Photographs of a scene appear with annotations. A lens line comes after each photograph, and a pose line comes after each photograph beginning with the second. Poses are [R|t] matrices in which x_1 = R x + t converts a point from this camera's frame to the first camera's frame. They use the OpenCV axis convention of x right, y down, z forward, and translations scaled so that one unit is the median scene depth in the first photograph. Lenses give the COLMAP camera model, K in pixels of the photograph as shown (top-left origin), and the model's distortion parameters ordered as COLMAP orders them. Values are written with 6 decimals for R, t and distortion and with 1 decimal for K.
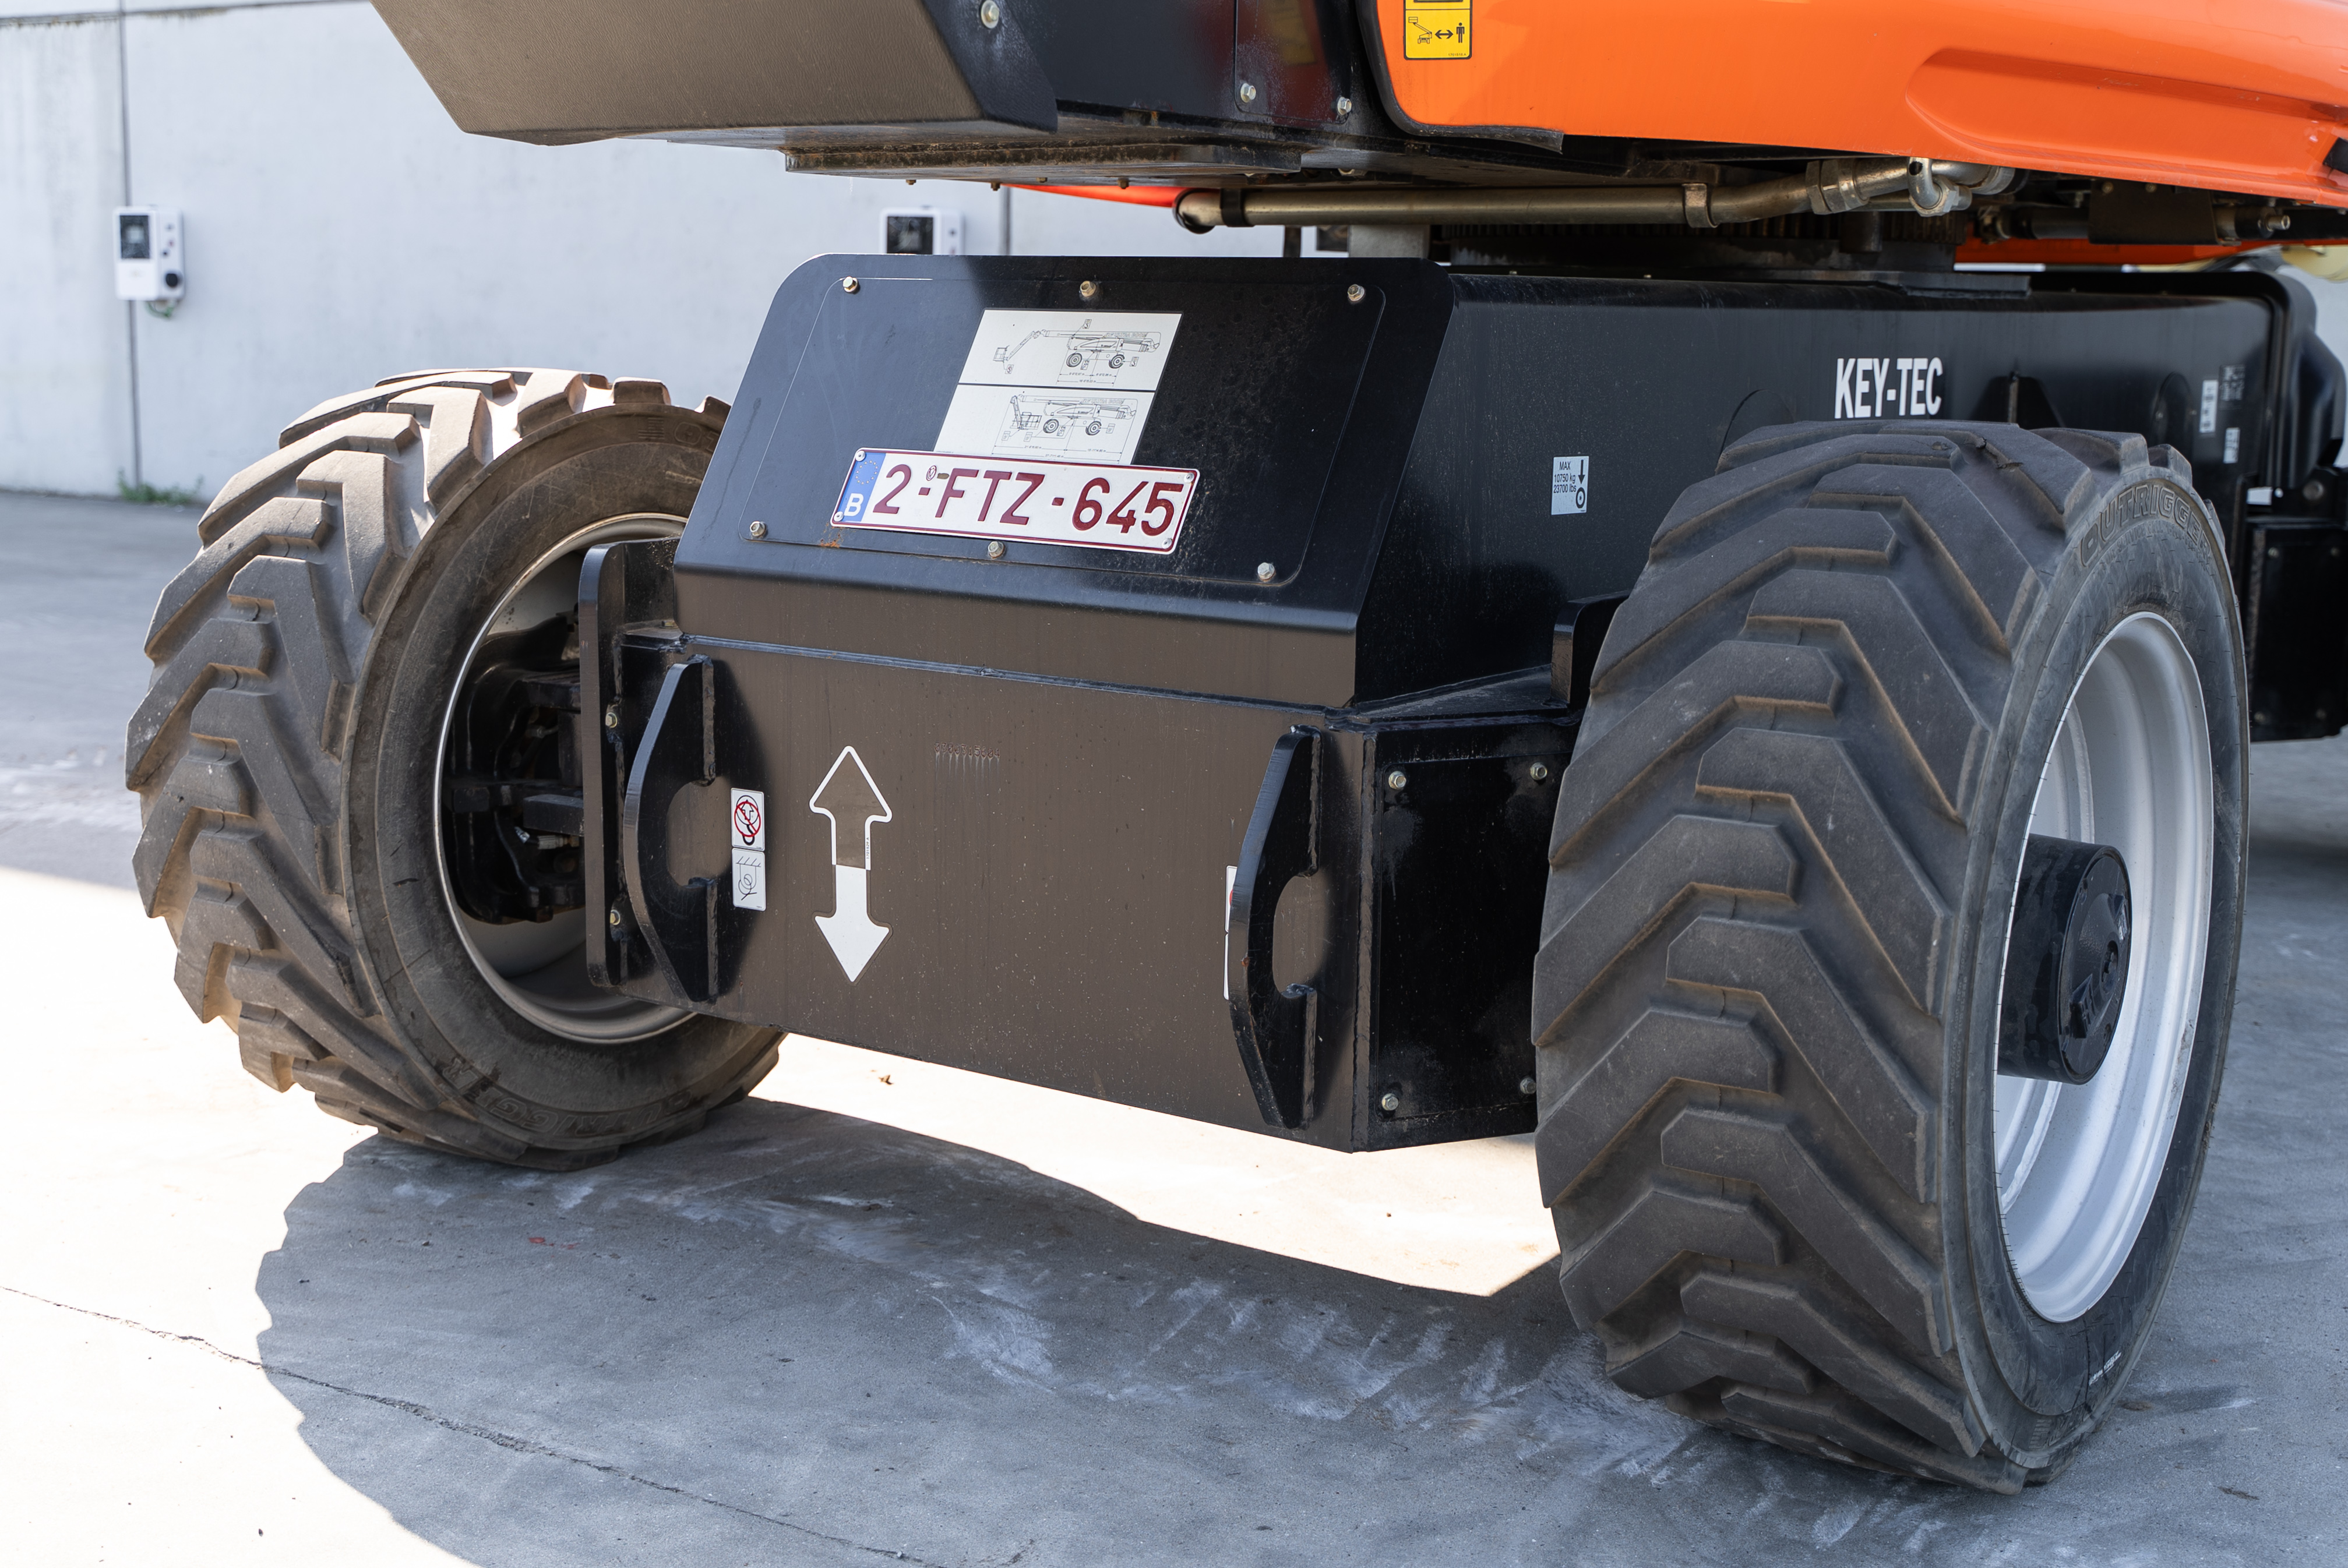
lens RADIAL K [[2831.9, 0, 1151.5], [0, 2831.9, 769.8], [0, 0, 1]] dist [0.014058, 0.000000]
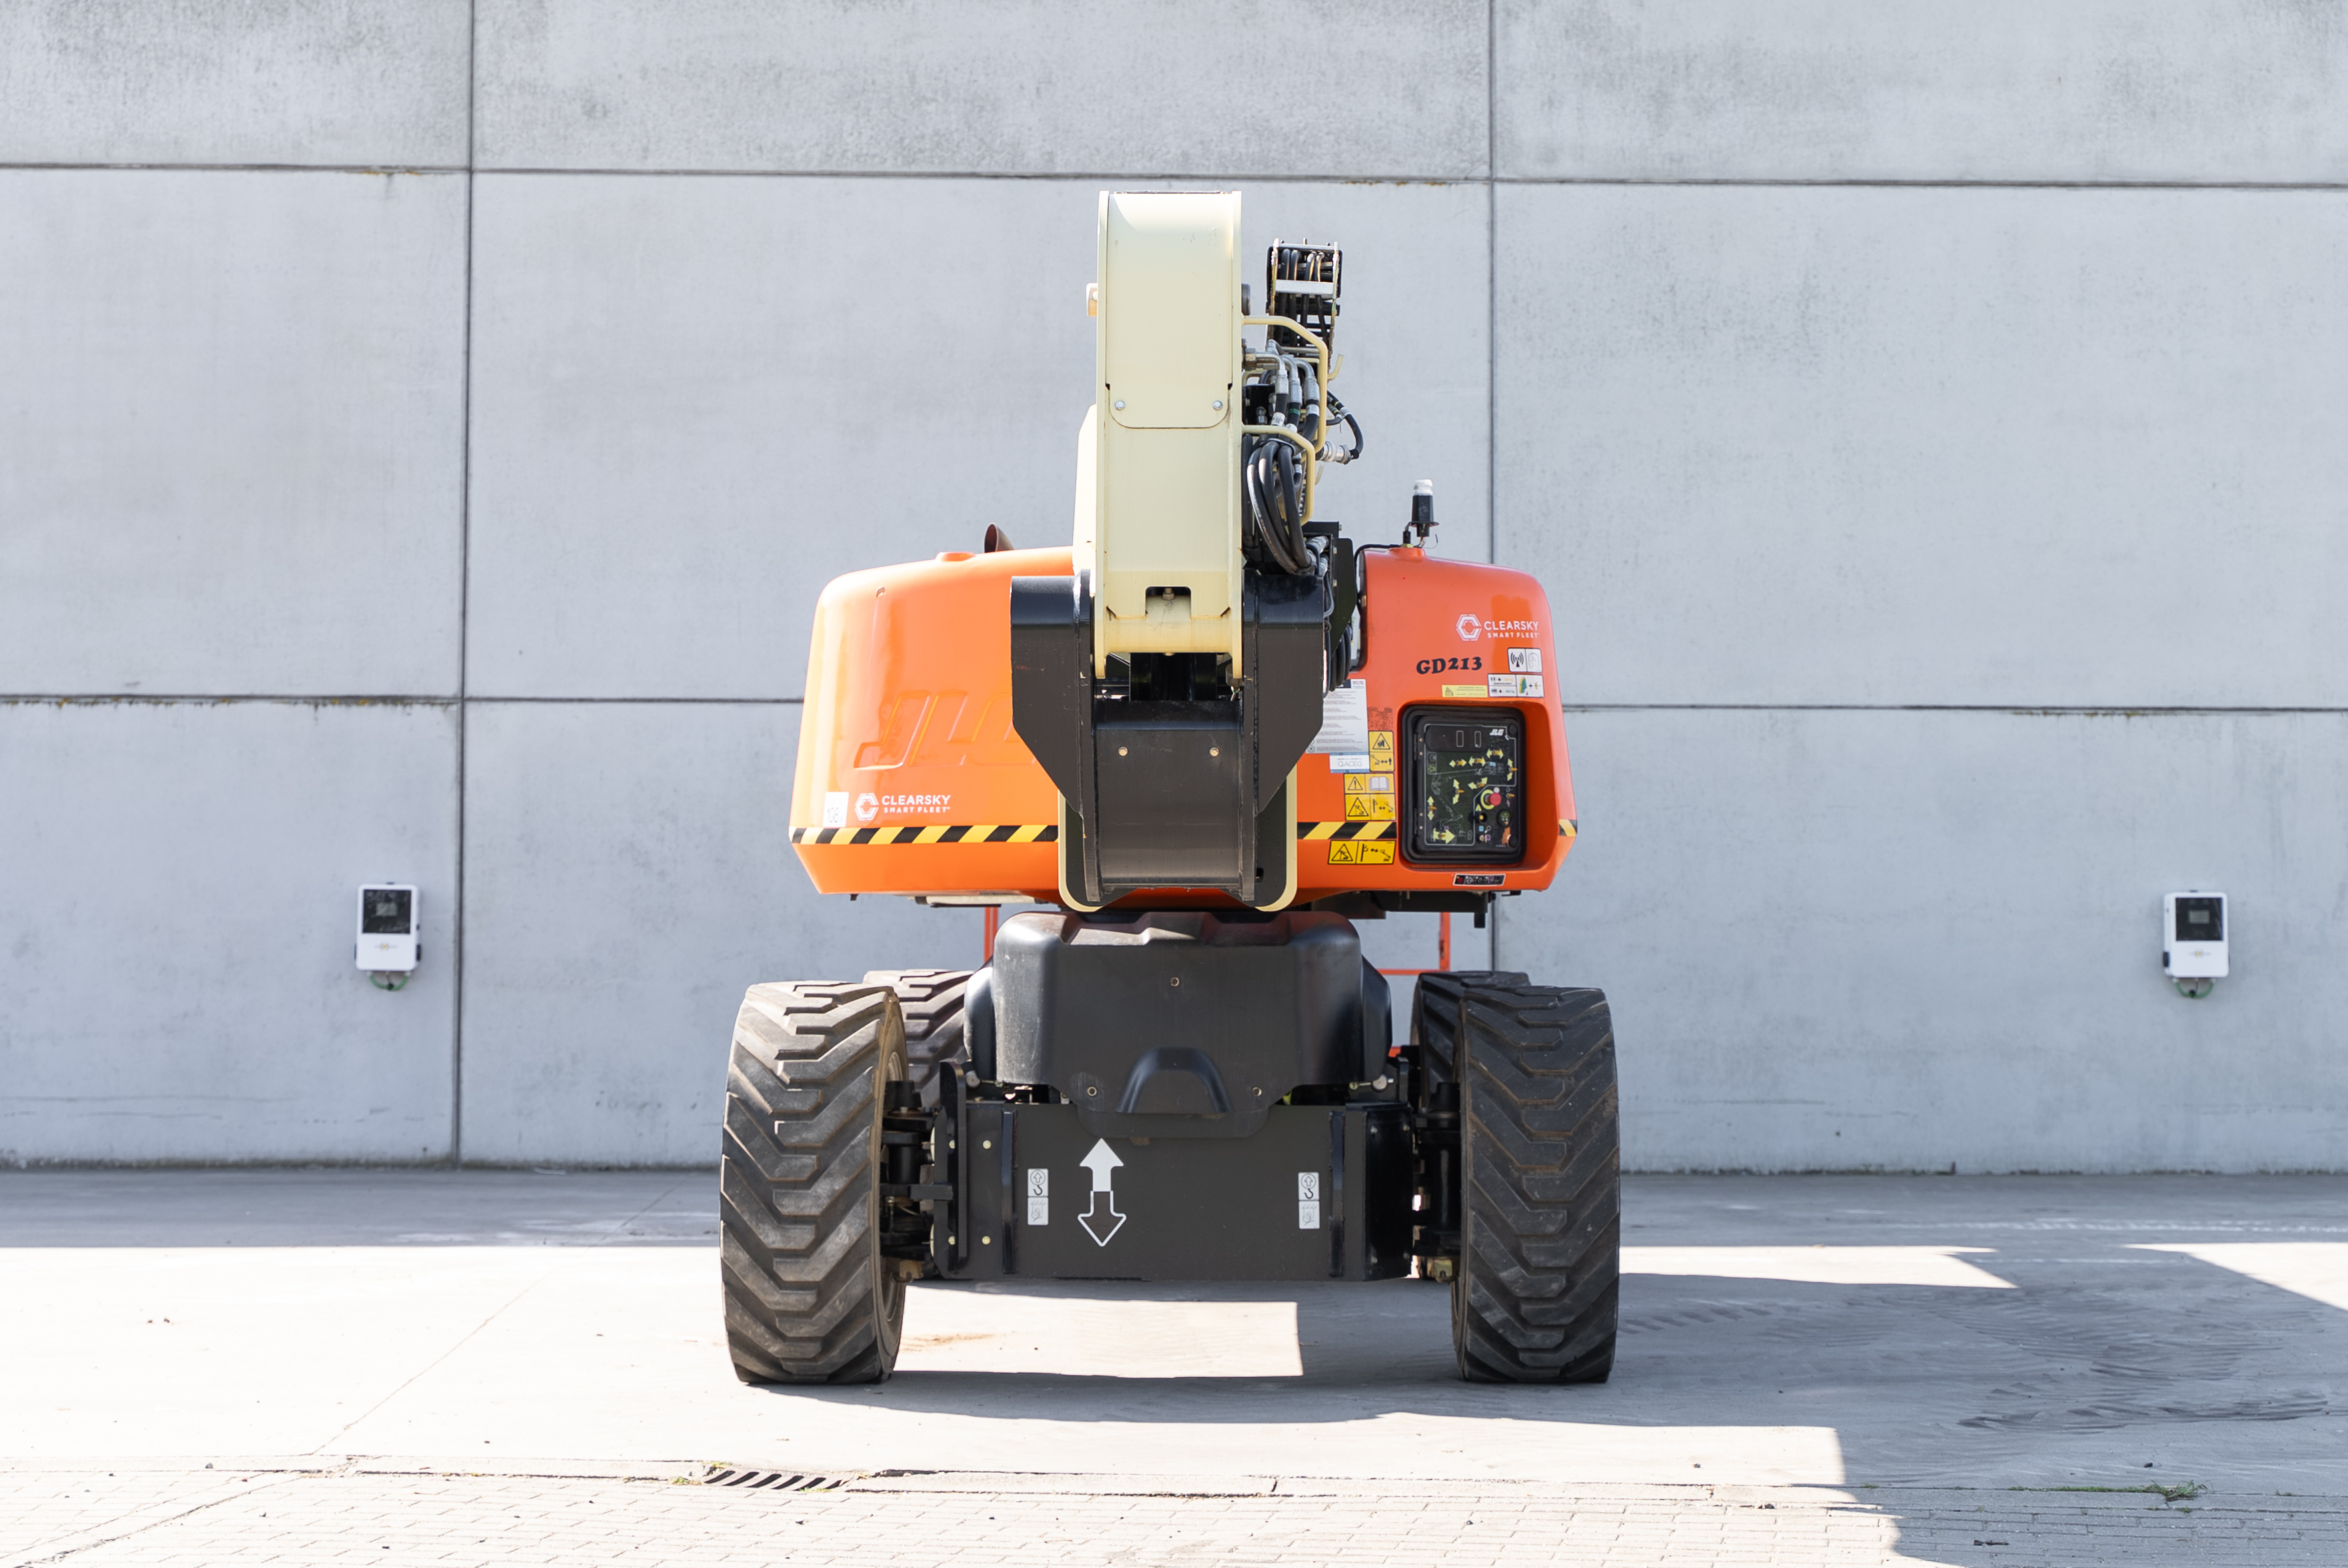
lens RADIAL K [[4811.3, 0, 1140.6], [0, 4811.3, 690.8], [0, 0, 1]] dist [-0.003279, 0.000000]
pose [[0.842569, 0.019973, 0.538218, -3.071444], [0.099949, 0.976155, -0.192694, 0.506109], [-0.529233, 0.216152, 0.820482, -2.940965]]
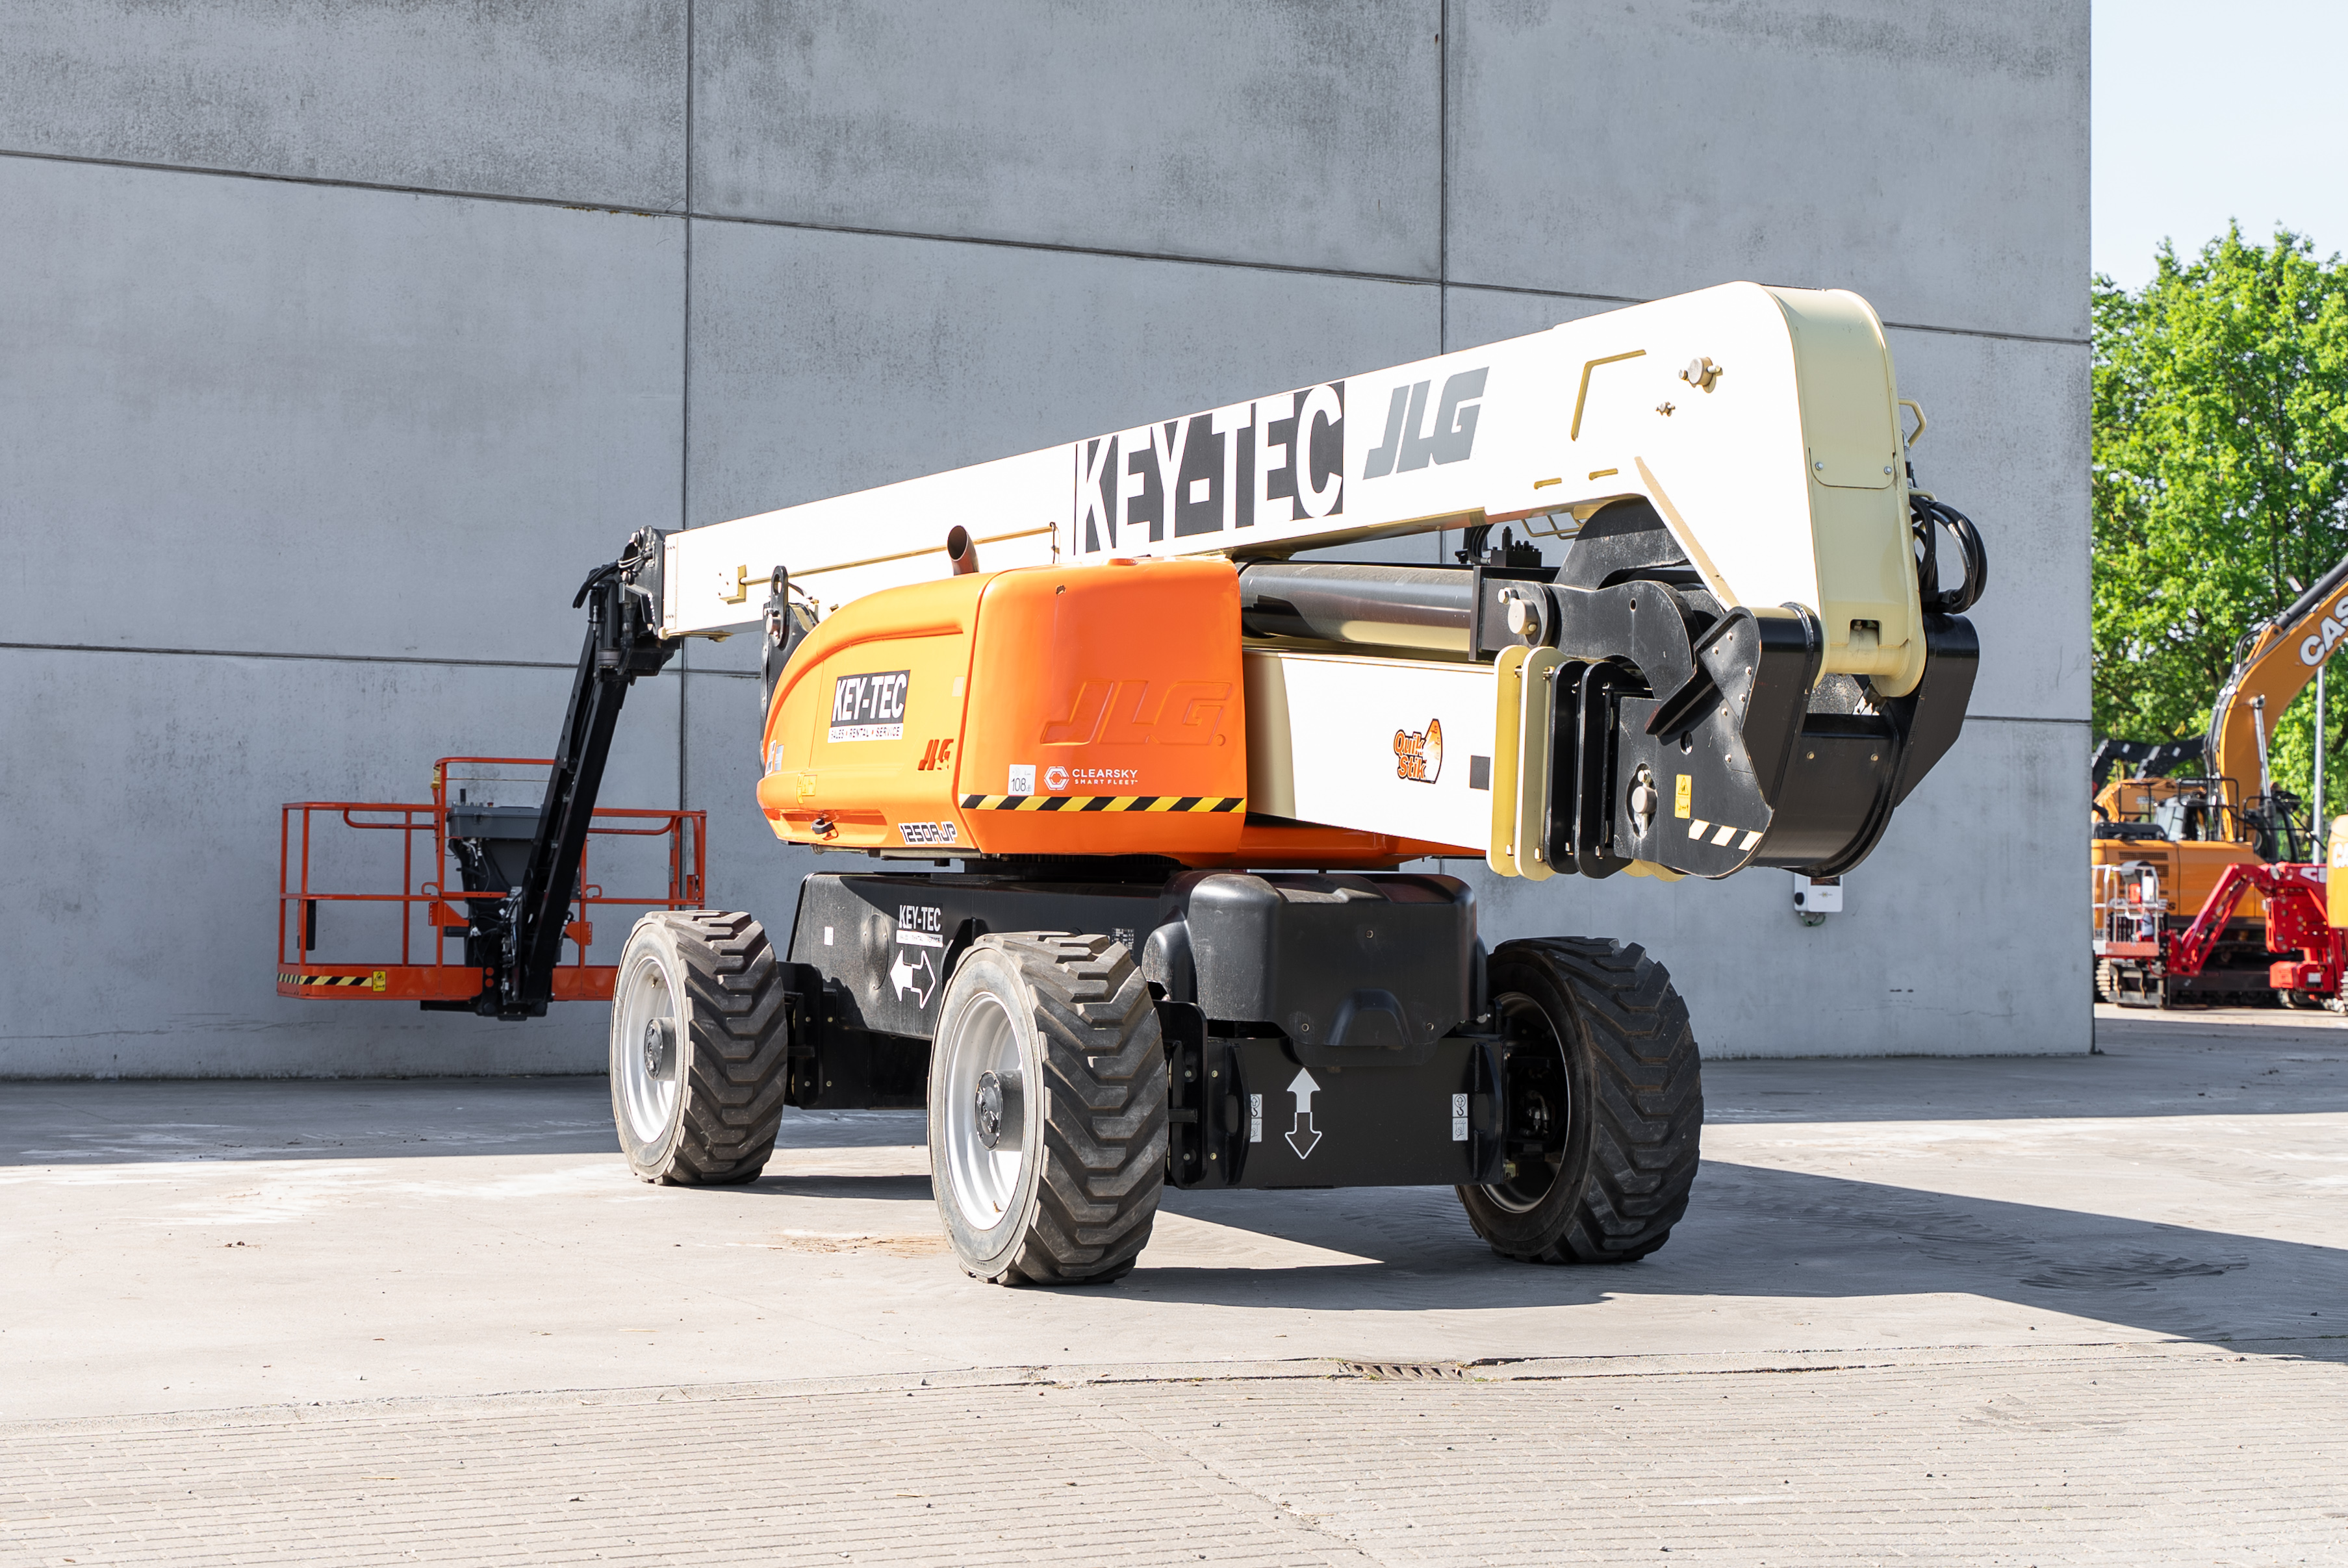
lens RADIAL K [[4091.3, 0, 1166.2], [0, 4091.3, 760.2], [0, 0, 1]] dist [-0.008754, 0.000000]
pose [[0.527569, 0.017994, 0.849321, -4.345749], [0.140913, 0.984072, -0.108379, 0.225402], [-0.837743, 0.176858, 0.516631, -1.613710]]
